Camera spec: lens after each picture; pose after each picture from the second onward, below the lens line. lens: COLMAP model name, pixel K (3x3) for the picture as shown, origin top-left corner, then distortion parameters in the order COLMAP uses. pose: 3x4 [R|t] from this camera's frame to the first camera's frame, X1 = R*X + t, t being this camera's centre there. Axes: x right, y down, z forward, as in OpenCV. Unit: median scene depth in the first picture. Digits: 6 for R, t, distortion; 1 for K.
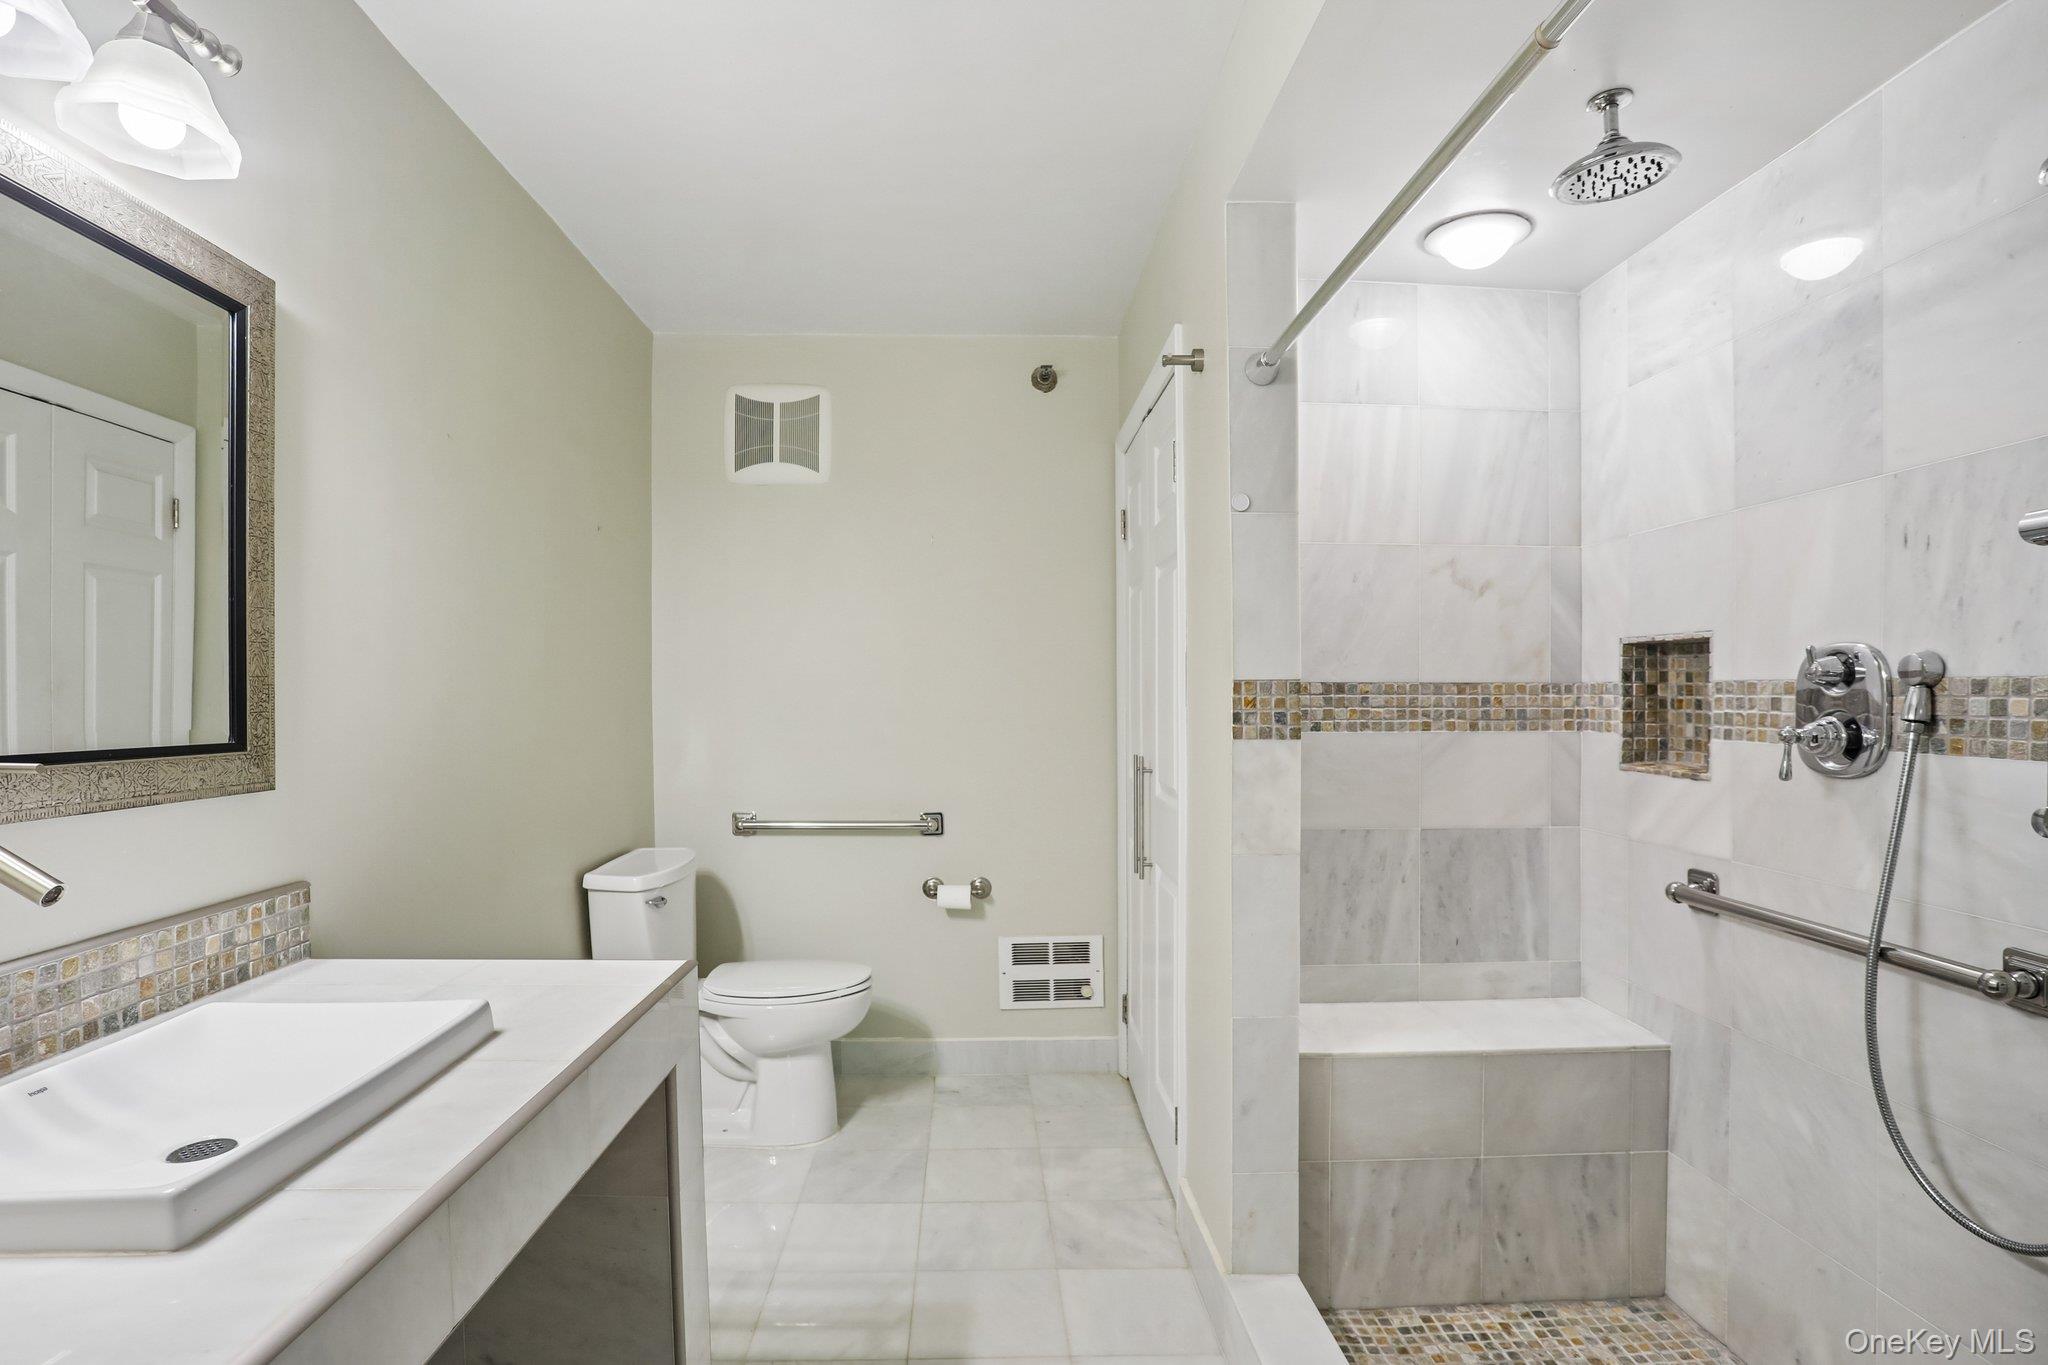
lens RADIAL K [[1039.3, 0, 1024.8], [0, 1039.3, 713.9], [0, 0, 1]] dist [-0.053586, 0.000941]
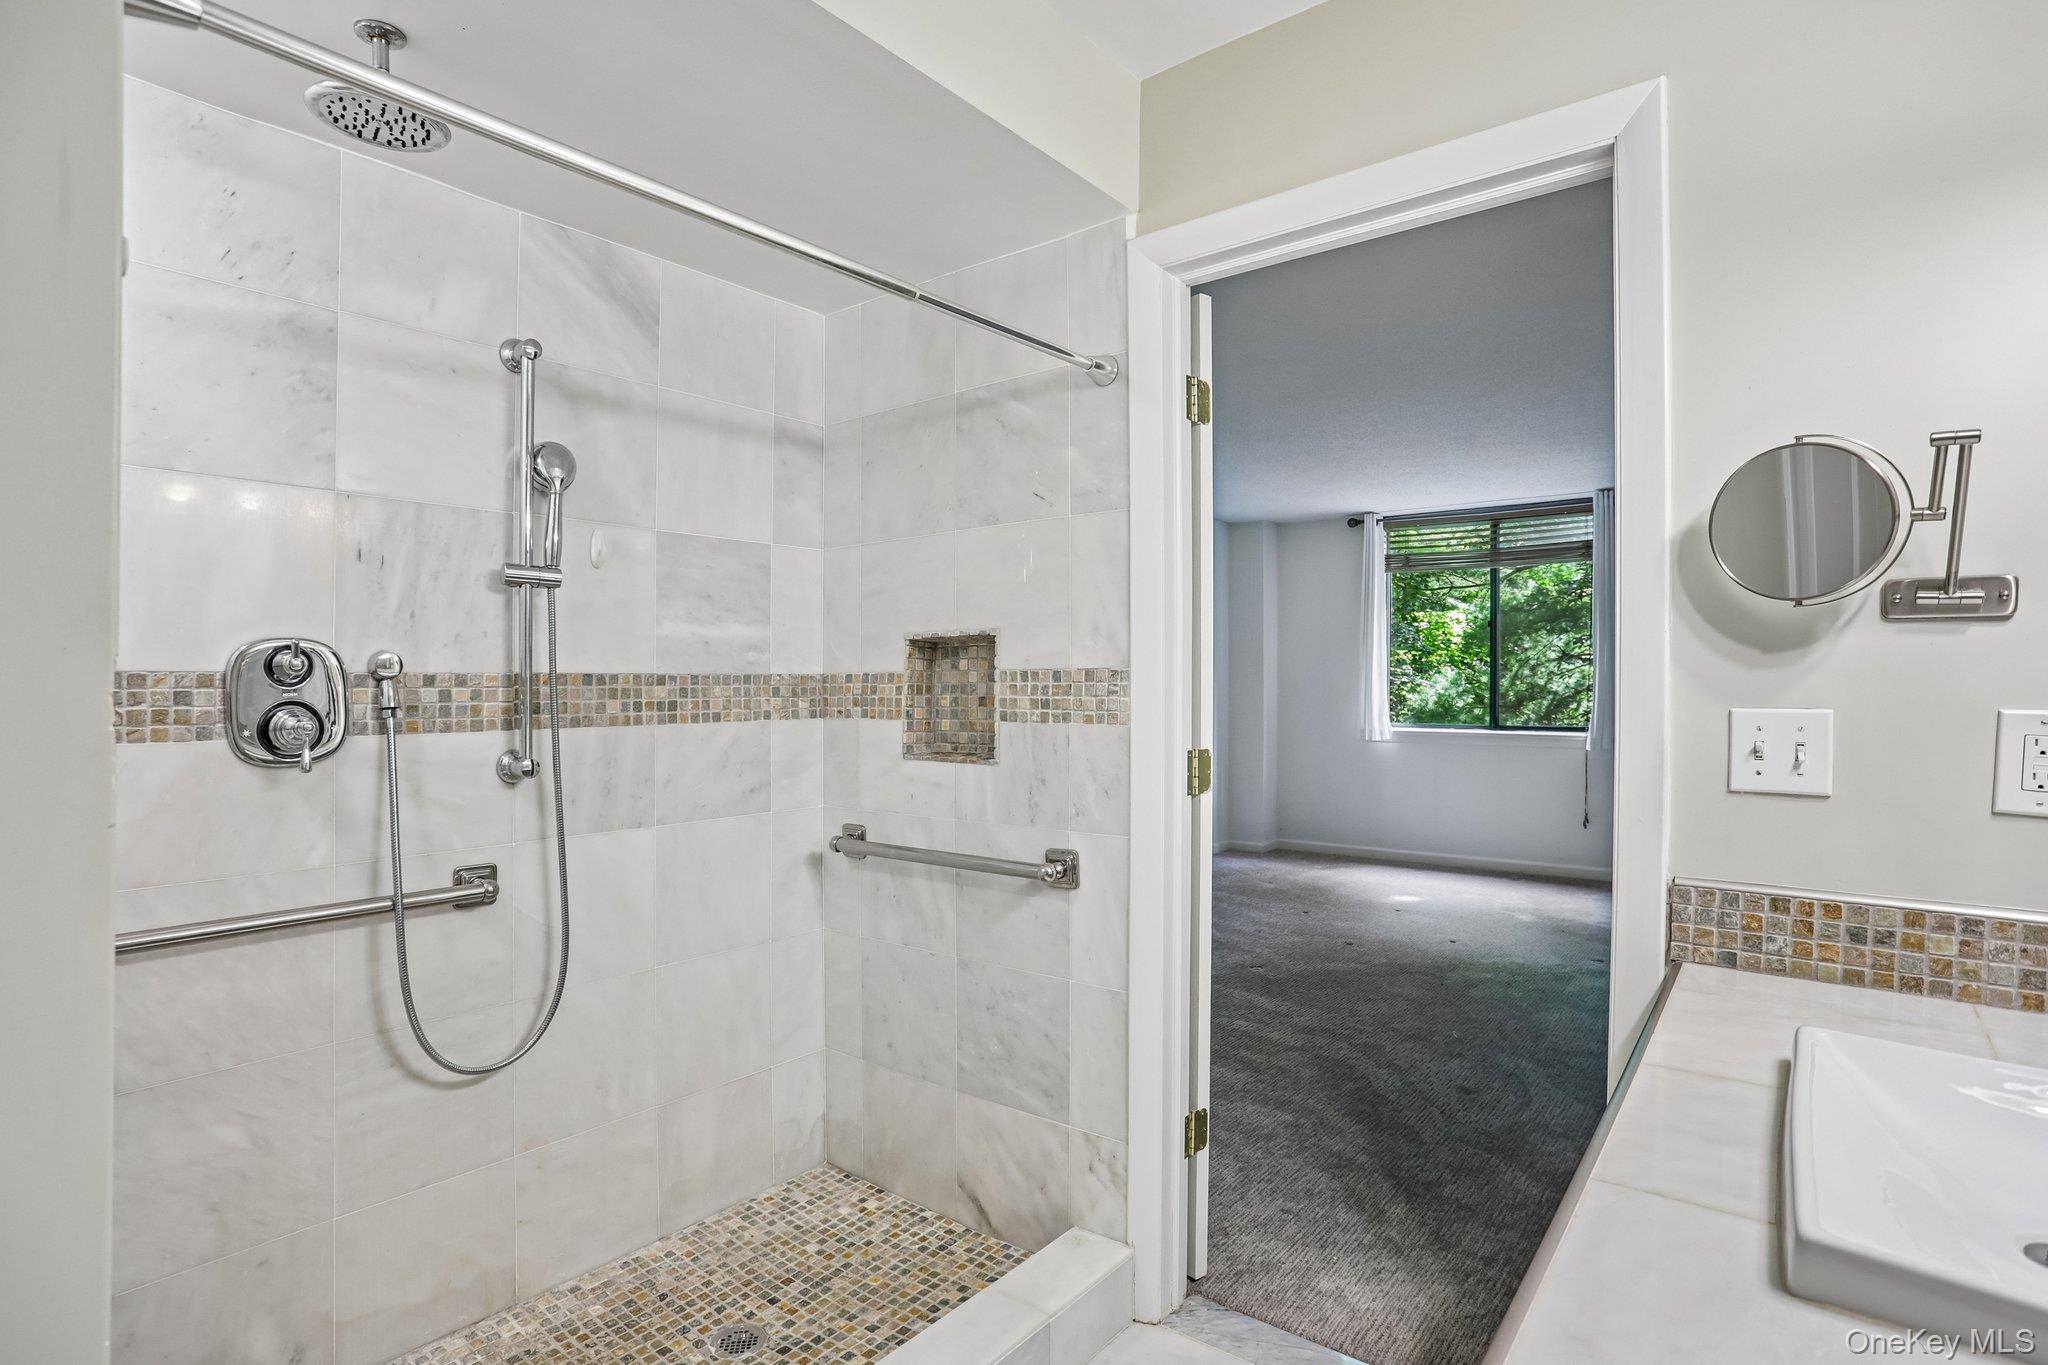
lens RADIAL K [[1039.3, 0, 1024.8], [0, 1039.3, 713.9], [0, 0, 1]] dist [-0.053586, 0.000941]
pose [[-0.772012, -0.015133, 0.635428, -0.512058], [0.015903, 0.998944, 0.043112, -0.028458], [-0.635409, 0.043388, -0.770956, 1.532317]]
